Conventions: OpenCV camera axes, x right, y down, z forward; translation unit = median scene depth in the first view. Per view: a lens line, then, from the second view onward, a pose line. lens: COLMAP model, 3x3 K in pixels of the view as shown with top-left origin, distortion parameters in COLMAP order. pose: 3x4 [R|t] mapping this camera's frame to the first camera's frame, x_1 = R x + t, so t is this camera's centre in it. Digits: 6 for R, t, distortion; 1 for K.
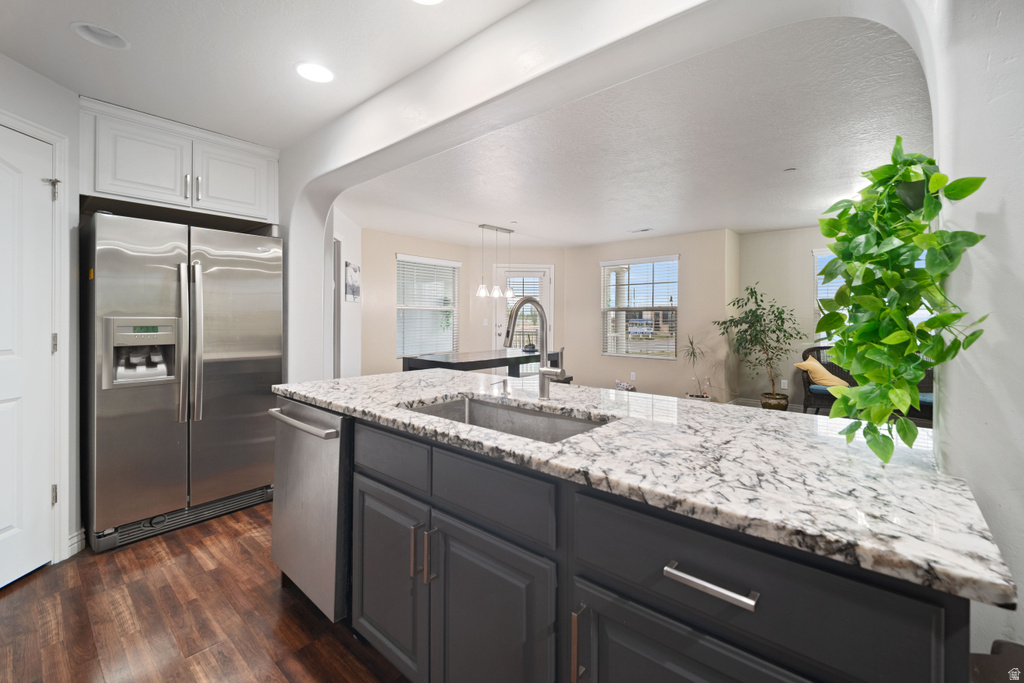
lens RADIAL K [[432.8, 0, 508.1], [0, 432.8, 318.1], [0, 0, 1]] dist [-0.000463, -0.000531]
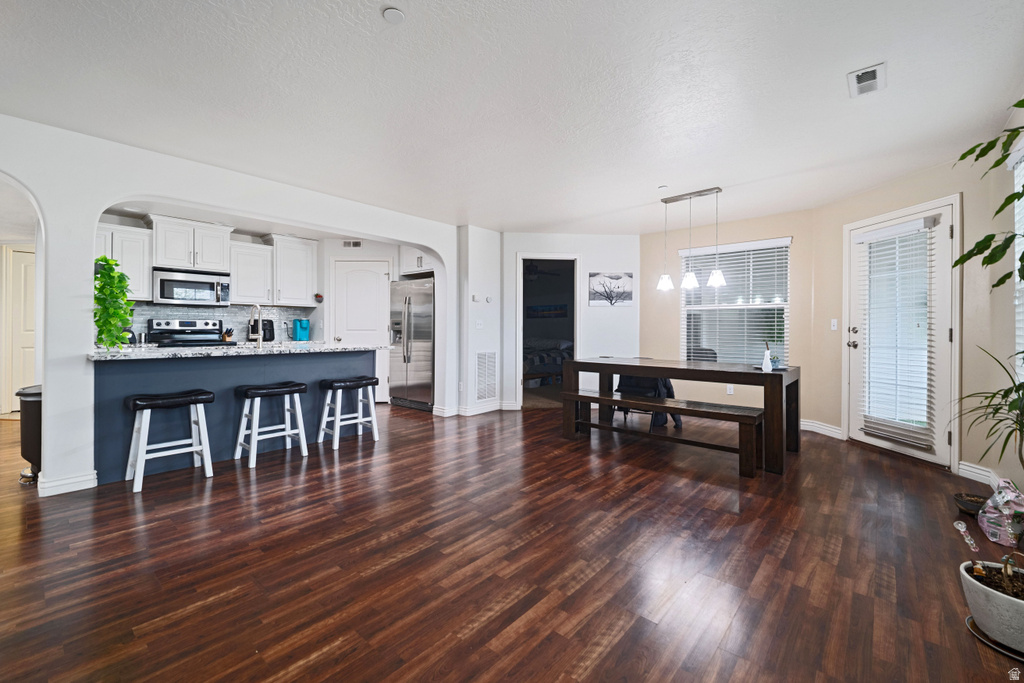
lens RADIAL K [[425.1, 0, 510.0], [0, 425.1, 328.2], [0, 0, 1]] dist [0.001419, -0.000204]
pose [[0.009234, -0.005282, -0.999943, 1.649707], [-0.004641, 0.999975, -0.005325, 0.060725], [0.999947, 0.004690, 0.009209, 1.613790]]
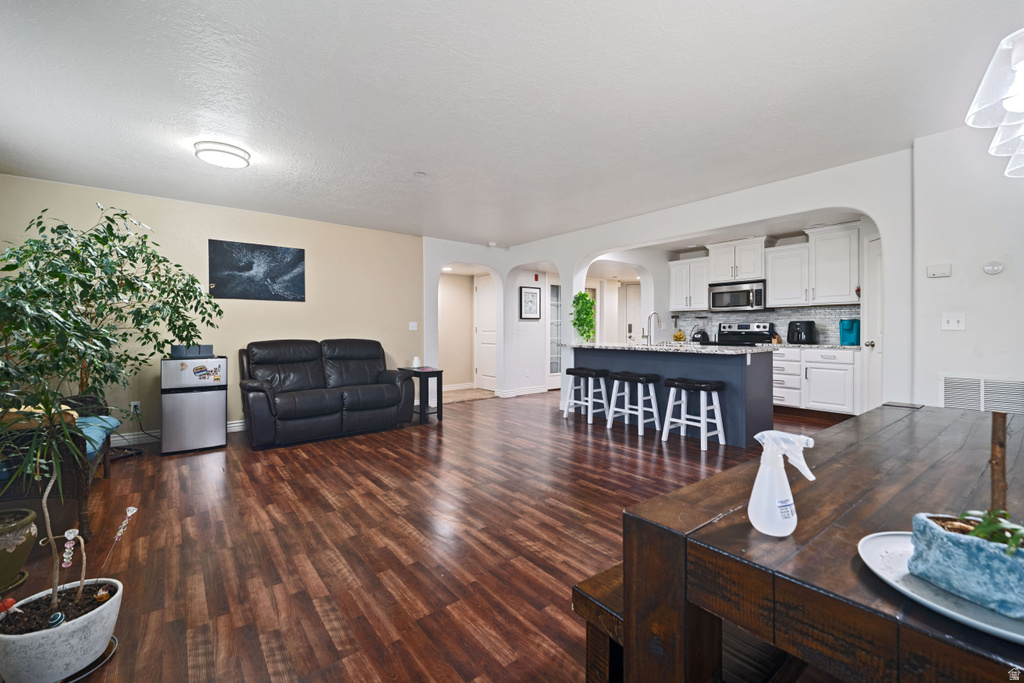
lens RADIAL K [[432.9, 0, 516.1], [0, 432.9, 329.4], [0, 0, 1]] dist [0.009406, -0.000368]
pose [[-0.985458, -0.005921, 0.169818, 0.332176], [-0.005539, 0.999981, 0.002725, 0.050146], [-0.169831, 0.001745, -0.985472, 2.842620]]
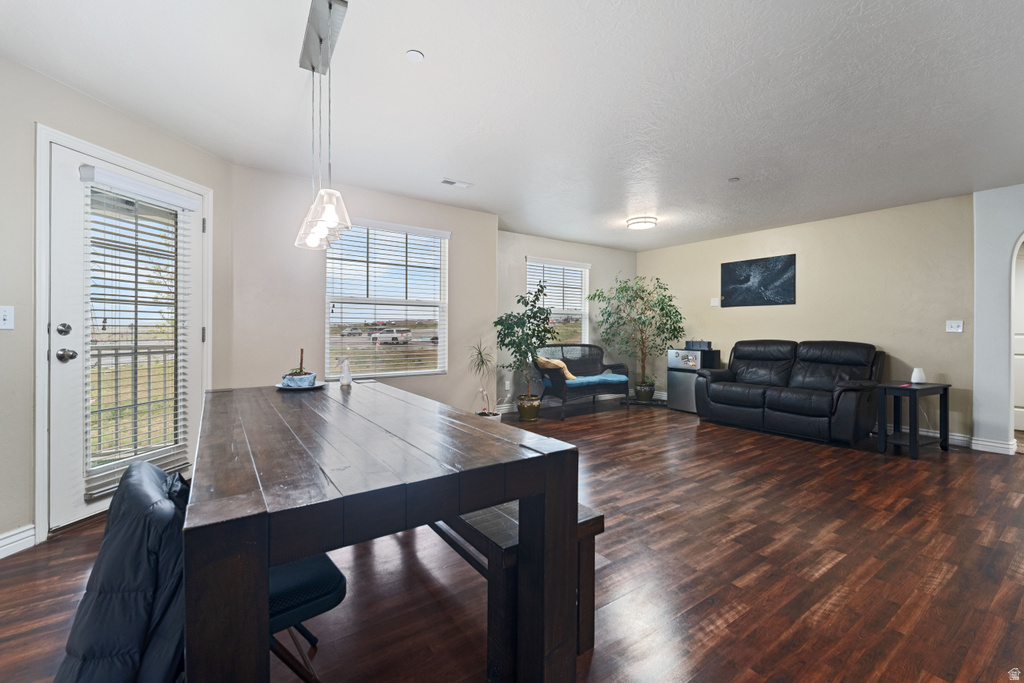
lens RADIAL K [[432.9, 0, 516.1], [0, 432.9, 329.4], [0, 0, 1]] dist [0.009406, -0.000368]
pose [[0.223616, -0.003696, 0.974670, -0.766746], [-0.002209, 0.999988, 0.004299, 0.048947], [-0.974675, -0.003115, 0.223605, 1.821927]]
